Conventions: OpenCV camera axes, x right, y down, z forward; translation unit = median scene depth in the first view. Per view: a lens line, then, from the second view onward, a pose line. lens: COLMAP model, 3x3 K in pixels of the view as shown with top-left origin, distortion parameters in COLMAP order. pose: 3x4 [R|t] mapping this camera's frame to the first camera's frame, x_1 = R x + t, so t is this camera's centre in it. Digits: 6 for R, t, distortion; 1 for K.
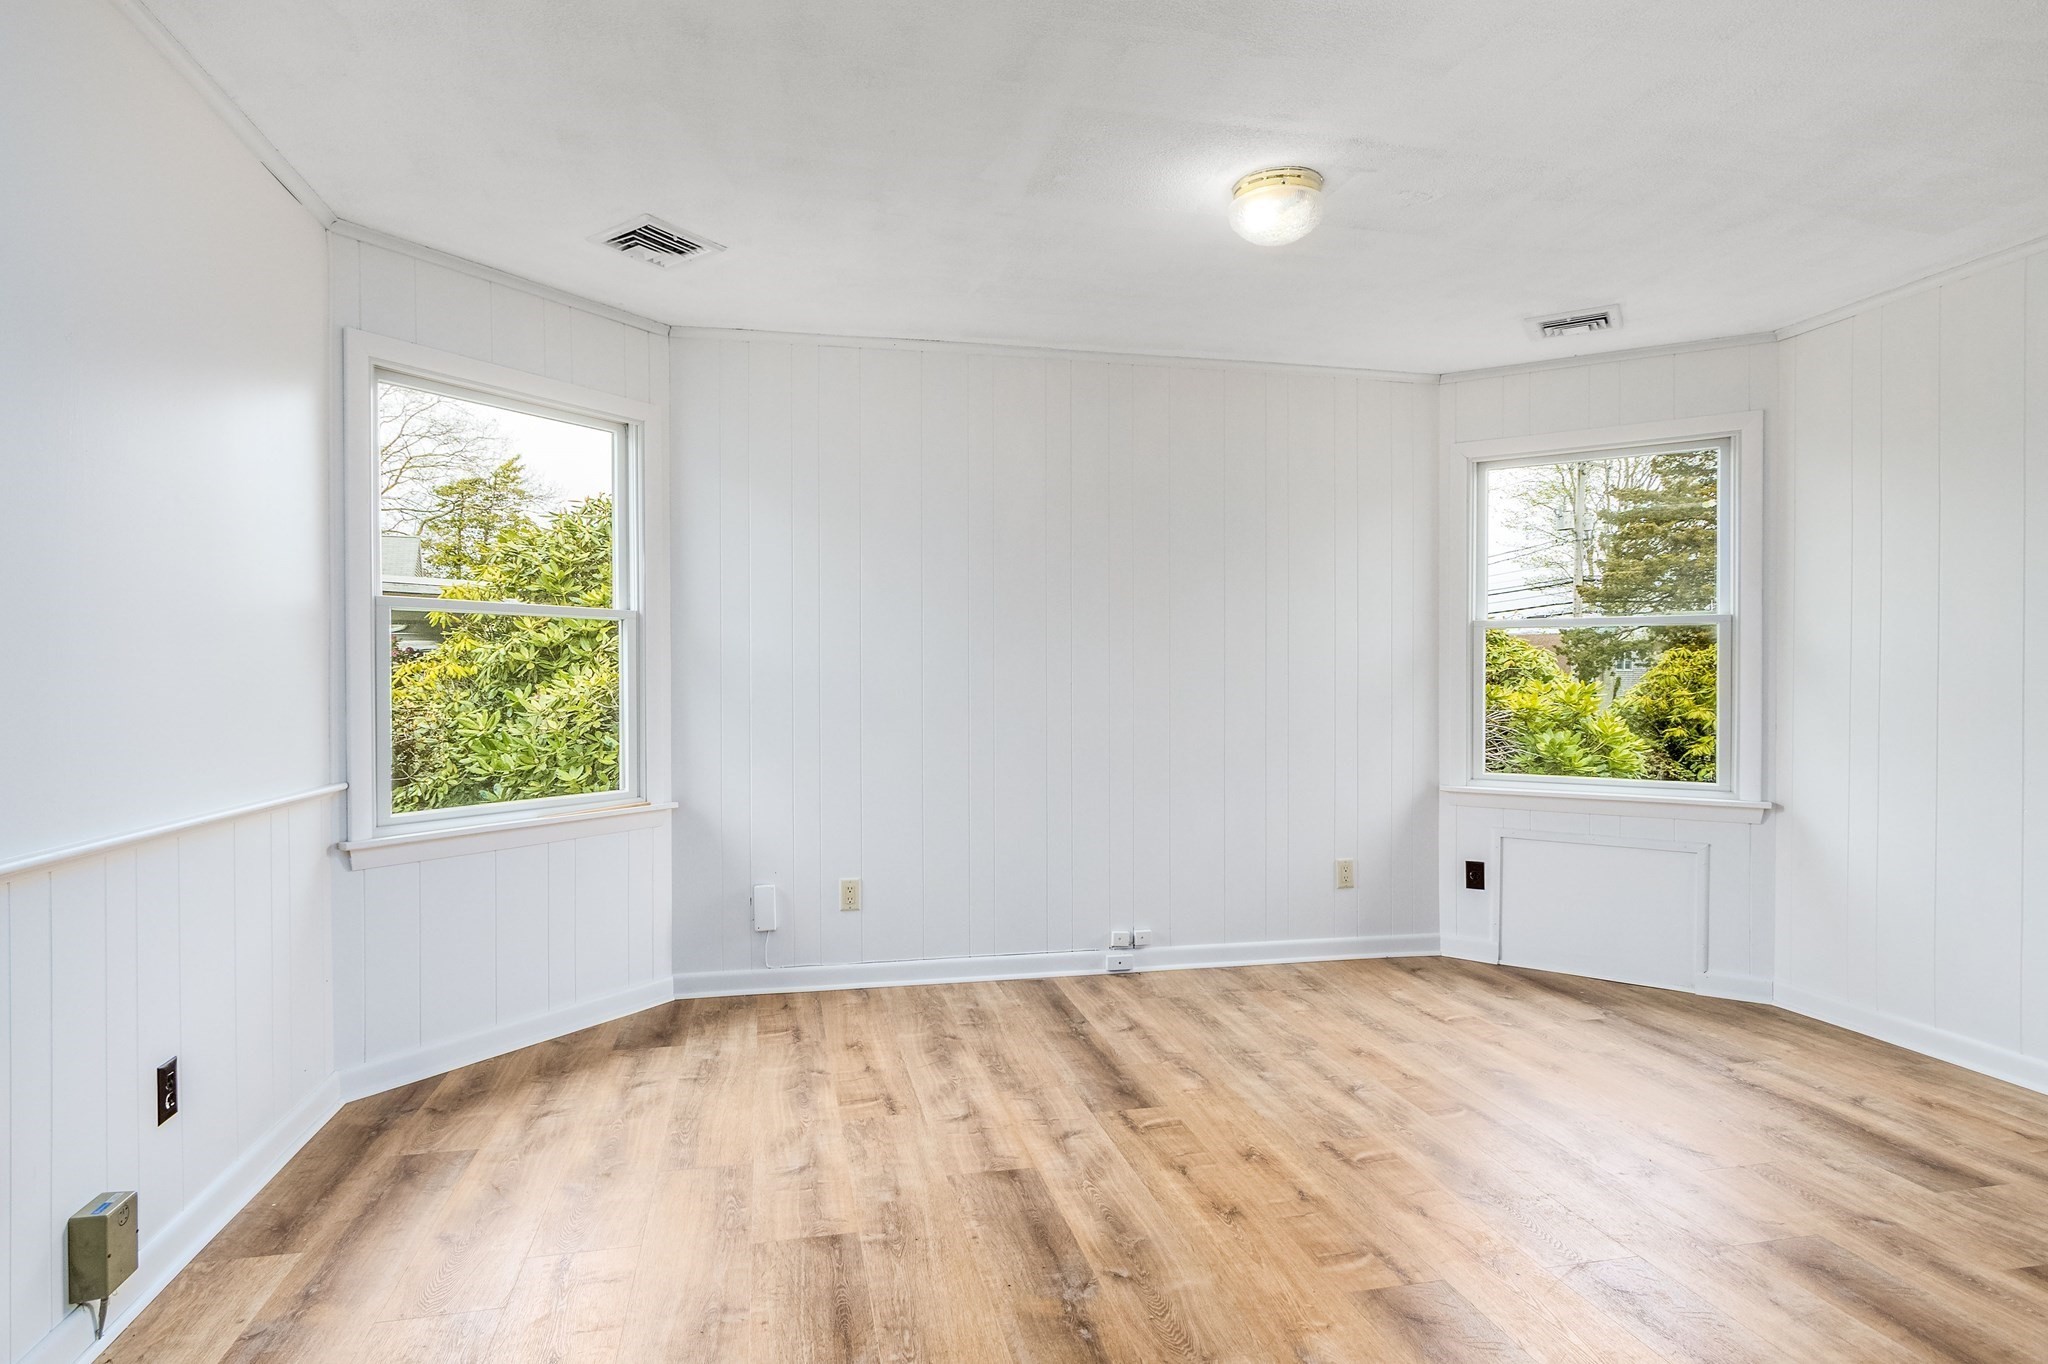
lens RADIAL K [[1045.5, 0, 1006.0], [0, 1045.5, 681.8], [0, 0, 1]] dist [0.002675, -0.000946]
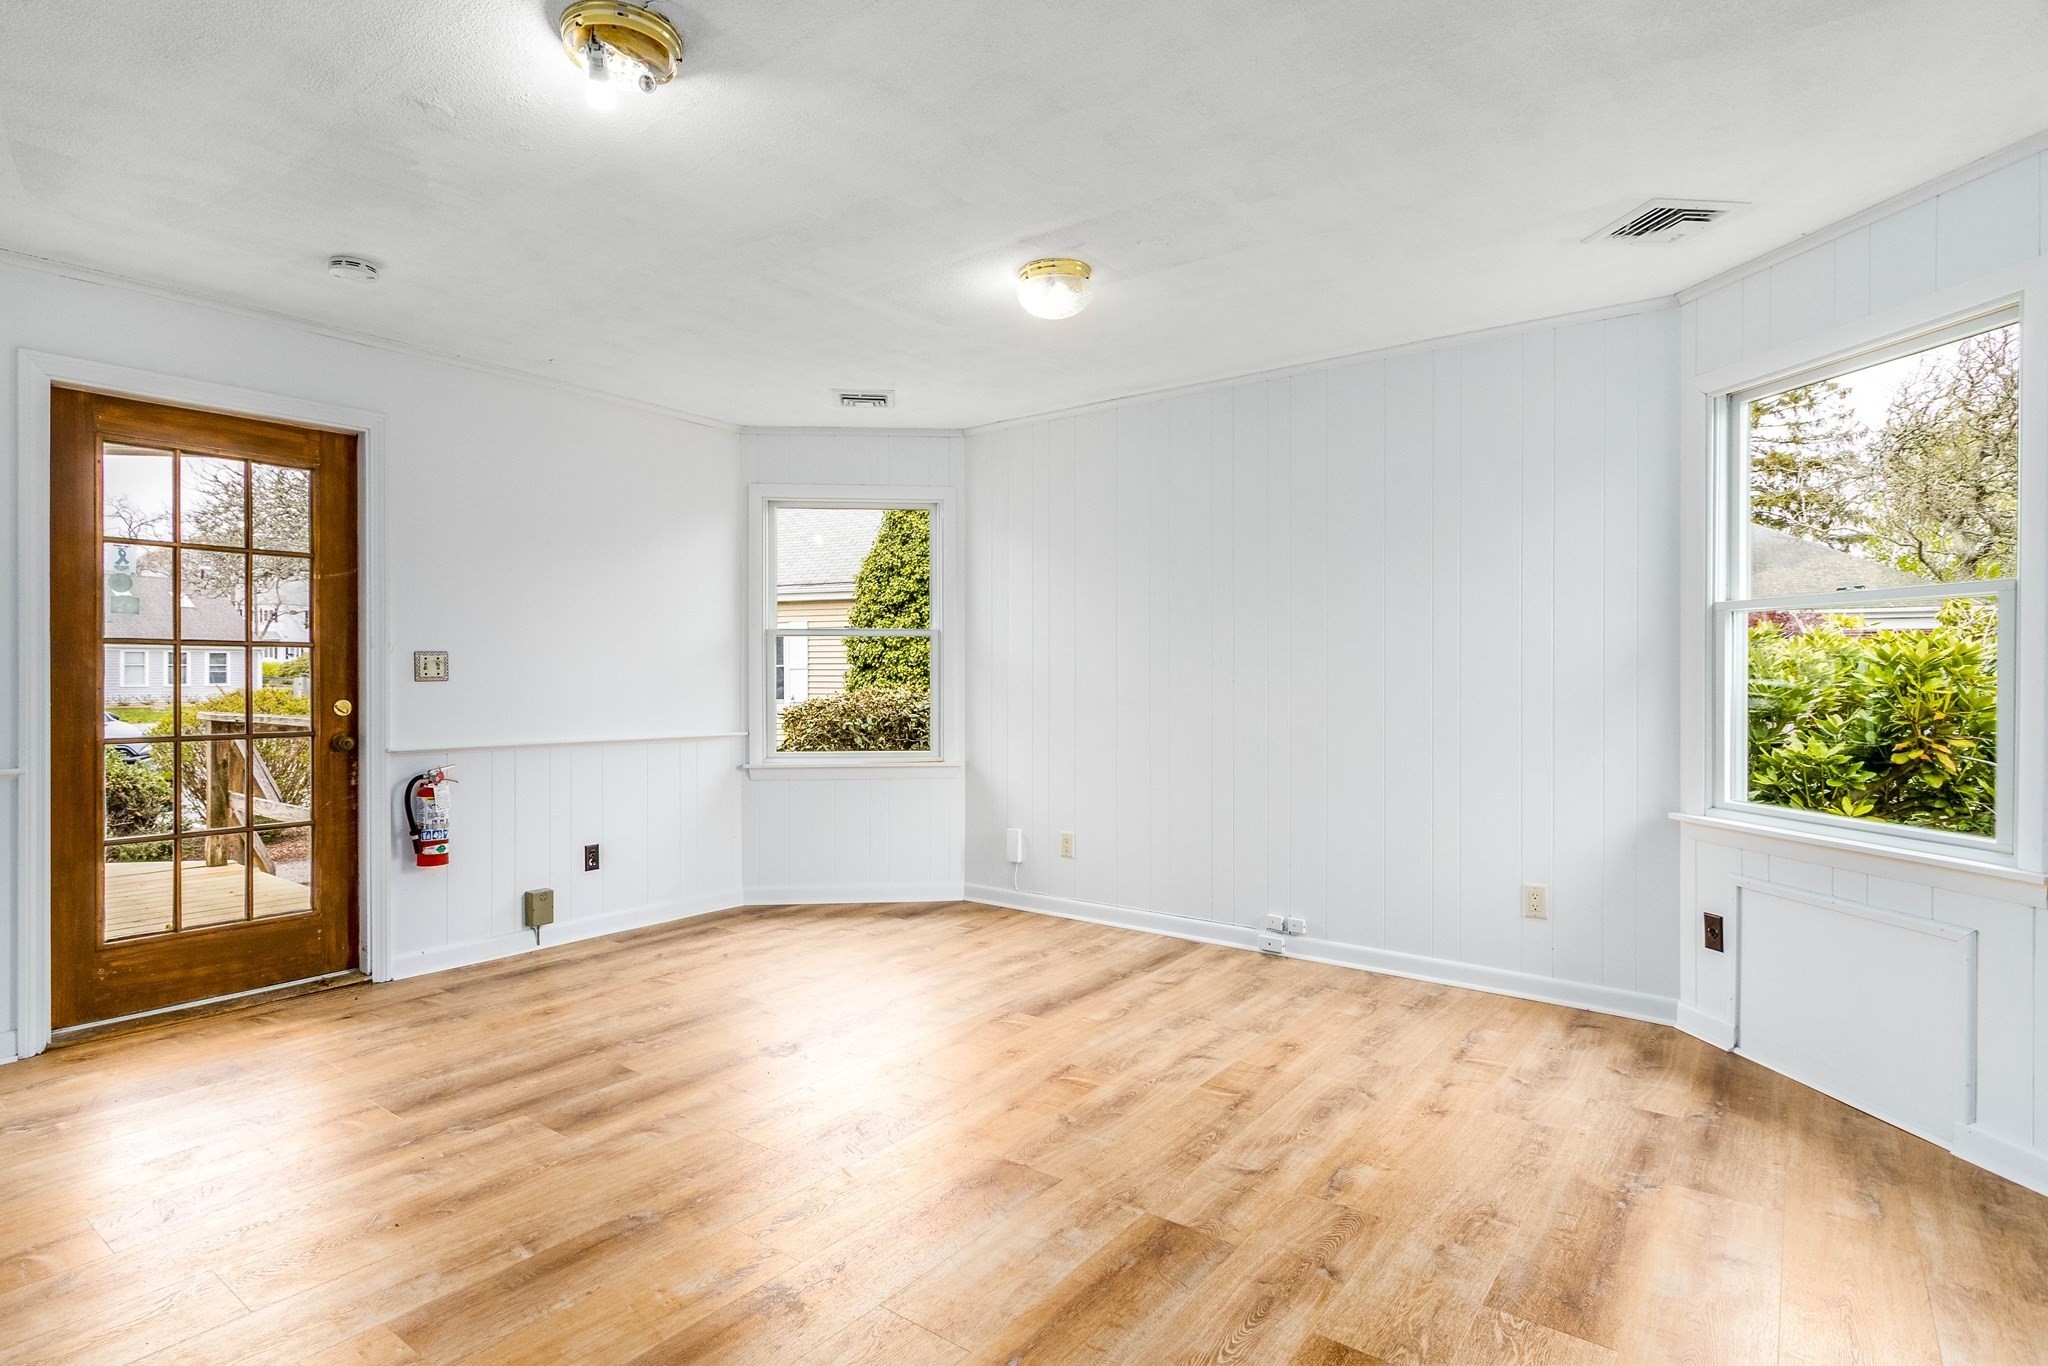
lens RADIAL K [[1045.5, 0, 1006.0], [0, 1045.5, 682.8], [0, 0, 1]] dist [0.002675, -0.000946]
pose [[0.647477, 0.006947, -0.762053, 0.823927], [-0.003482, 0.999975, 0.006157, -0.002903], [0.762077, -0.001333, 0.647485, 0.118816]]
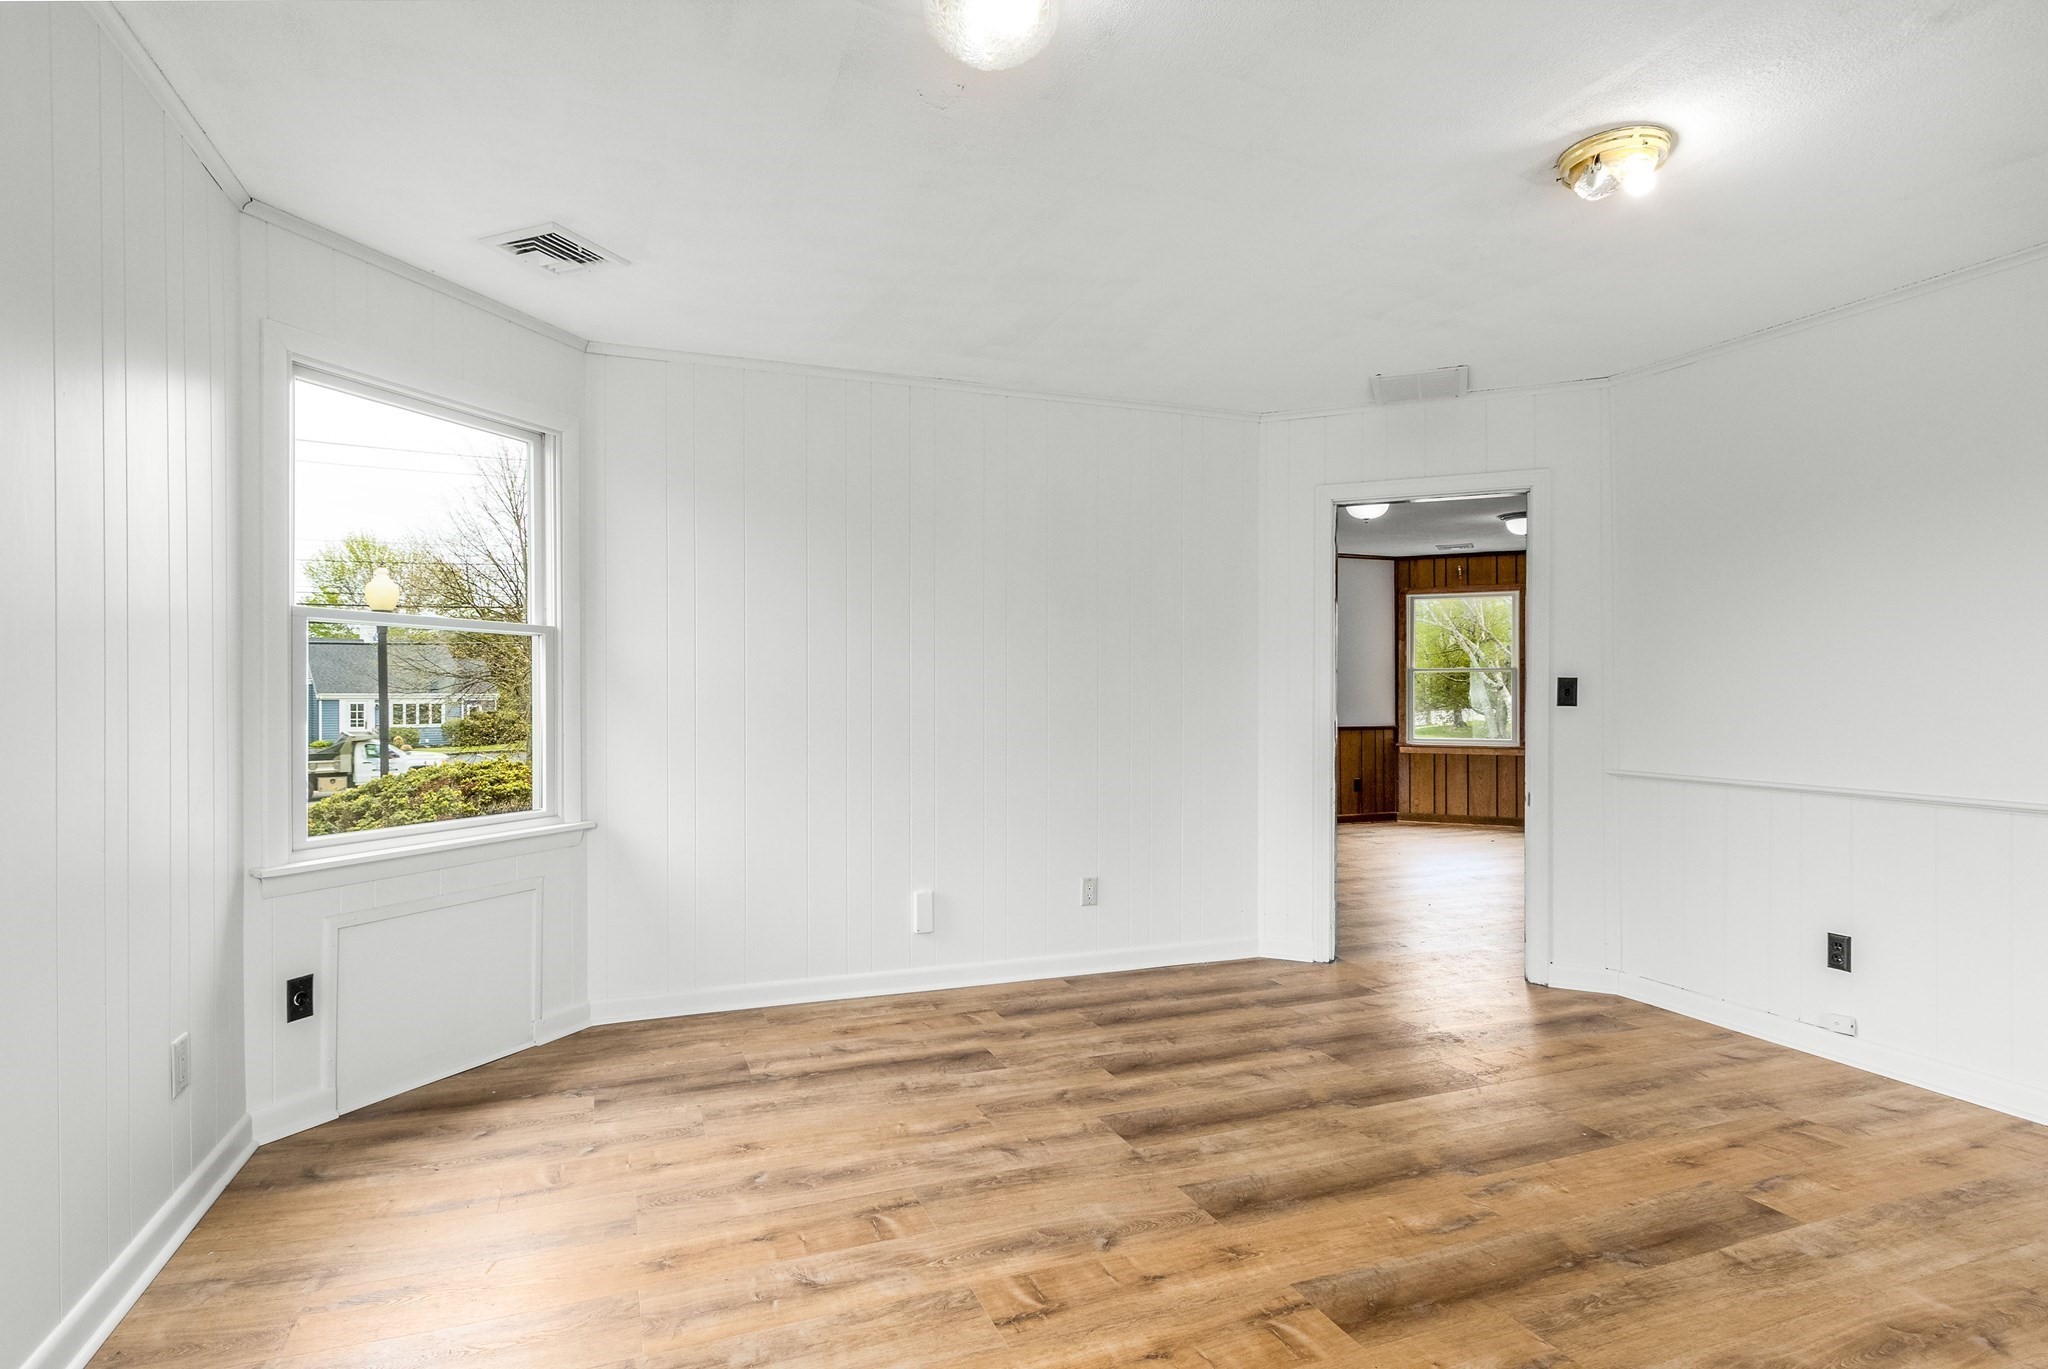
lens RADIAL K [[1045.5, 0, 1006.0], [0, 1045.5, 684.3], [0, 0, 1]] dist [0.002675, -0.000946]
pose [[-0.149028, 0.005119, 0.988820, -0.307767], [0.002671, 0.999985, -0.004774, -0.006557], [-0.988829, 0.001929, -0.149040, 0.782810]]
